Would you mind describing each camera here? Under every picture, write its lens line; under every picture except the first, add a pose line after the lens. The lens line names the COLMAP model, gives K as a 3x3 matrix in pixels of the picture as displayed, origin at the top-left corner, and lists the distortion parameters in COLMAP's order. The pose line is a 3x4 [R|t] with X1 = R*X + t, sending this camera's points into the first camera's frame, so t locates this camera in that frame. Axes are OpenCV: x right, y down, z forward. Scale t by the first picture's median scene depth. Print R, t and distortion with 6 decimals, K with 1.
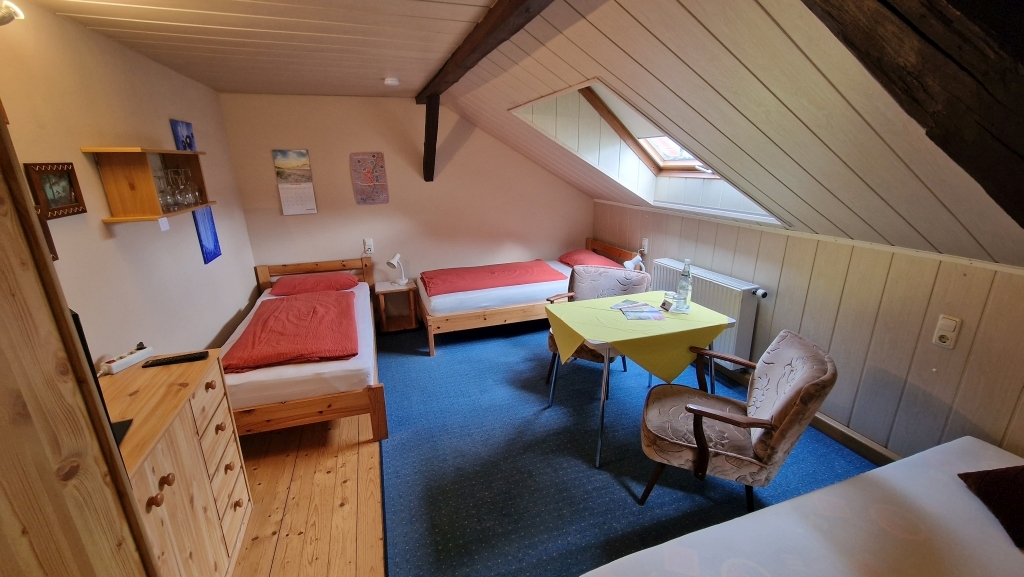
lens RADIAL K [[423.3, 0, 512.6], [0, 423.3, 290.2], [0, 0, 1]] dist [-0.009403, -0.000818]
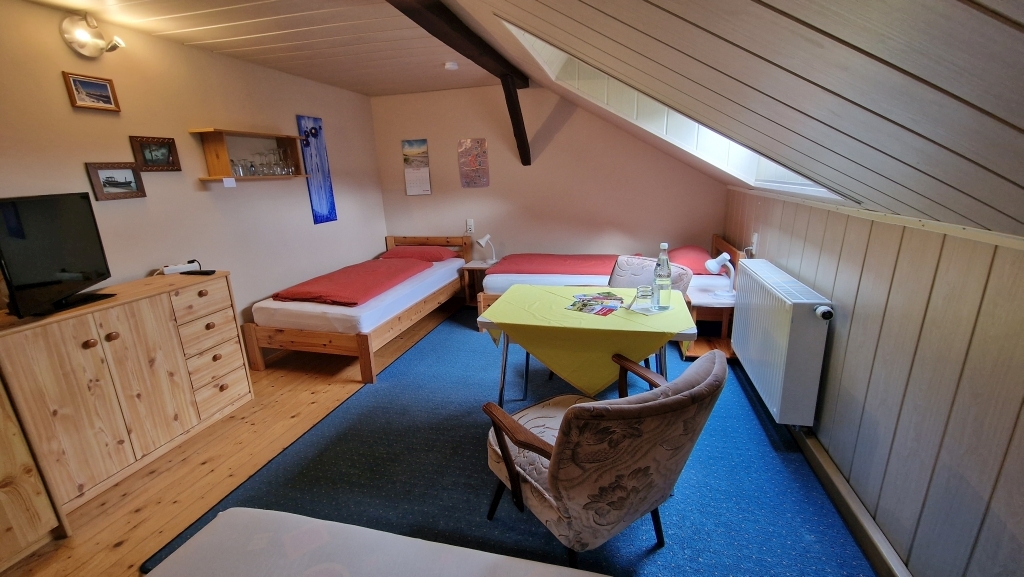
lens RADIAL K [[423.3, 0, 511.0], [0, 423.3, 290.8], [0, 0, 1]] dist [-0.009403, -0.000818]
pose [[0.834524, 0.132249, -0.534864, 0.511525], [-0.138992, 0.989900, 0.027897, 0.022397], [0.533152, 0.051061, 0.844477, 0.211615]]
